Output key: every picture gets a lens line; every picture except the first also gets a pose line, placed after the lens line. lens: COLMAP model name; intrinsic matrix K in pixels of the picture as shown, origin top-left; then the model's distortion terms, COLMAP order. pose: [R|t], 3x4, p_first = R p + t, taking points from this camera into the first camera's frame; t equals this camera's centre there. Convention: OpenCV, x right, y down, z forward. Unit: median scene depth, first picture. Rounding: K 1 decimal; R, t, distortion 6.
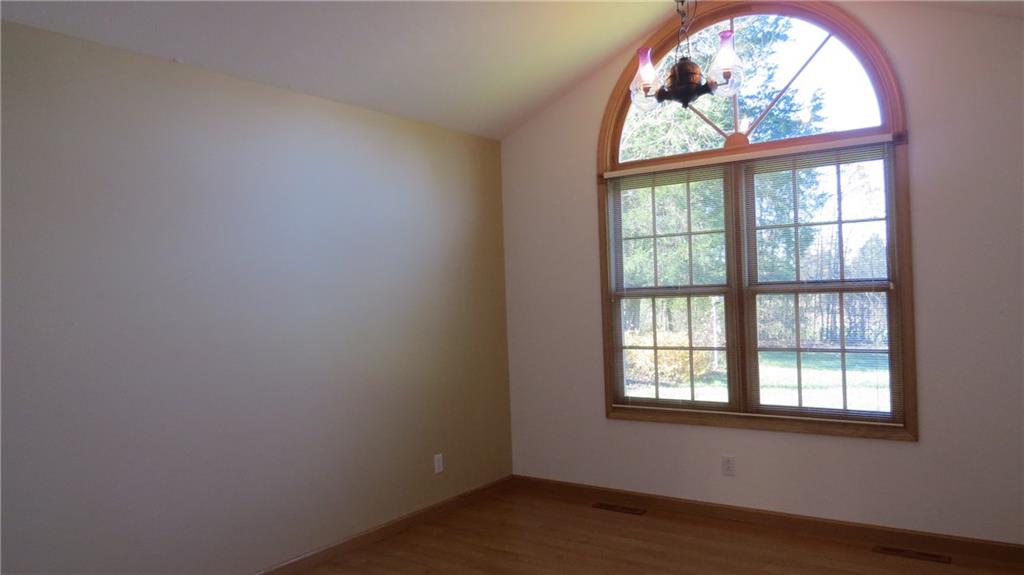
lens RADIAL K [[742.4, 0, 507.6], [0, 742.4, 289.2], [0, 0, 1]] dist [-0.011205, -0.002208]
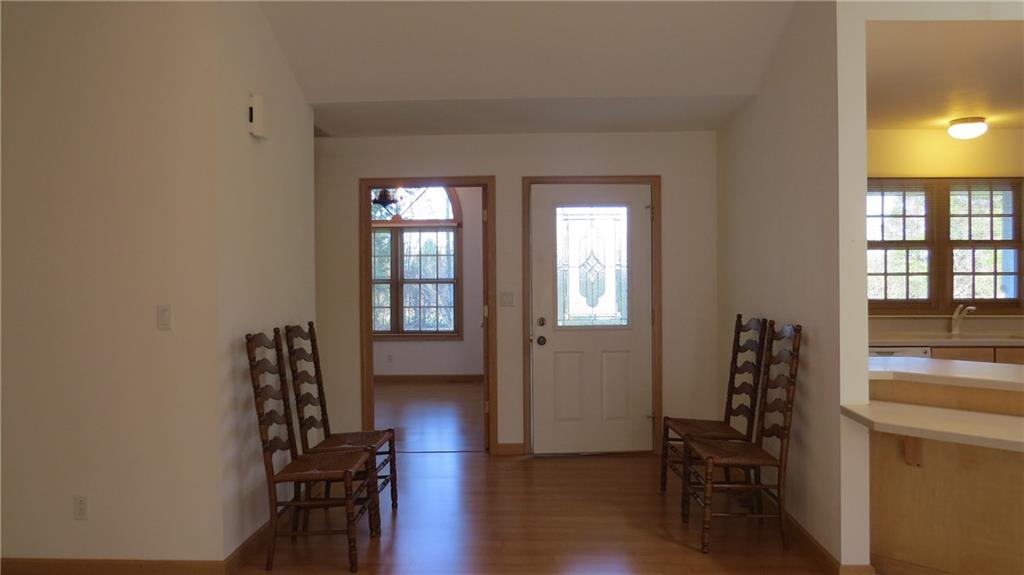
lens RADIAL K [[742.4, 0, 514.8], [0, 742.4, 285.1], [0, 0, 1]] dist [-0.011205, -0.002208]
pose [[0.838589, 0.024775, 0.544200, -0.698504], [-0.020876, 0.999693, -0.013342, 0.039158], [-0.544364, -0.000173, 0.838849, -1.254881]]
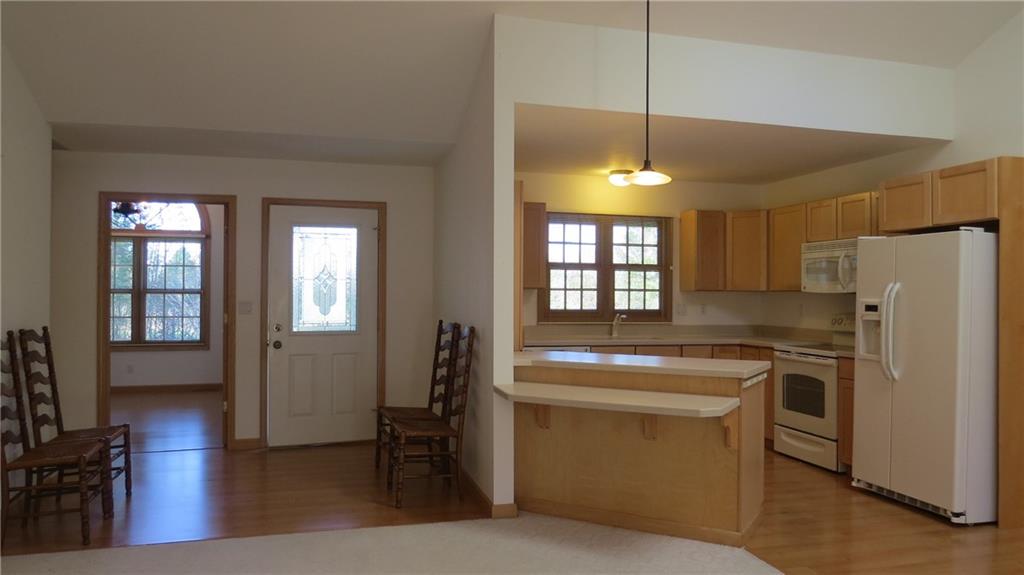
lens RADIAL K [[742.4, 0, 511.4], [0, 742.4, 285.7], [0, 0, 1]] dist [-0.011205, -0.002208]
pose [[0.636952, 0.045380, 0.769567, -0.784739], [-0.025061, 0.998957, -0.038164, 0.046733], [-0.770496, 0.005023, 0.637425, -1.481470]]
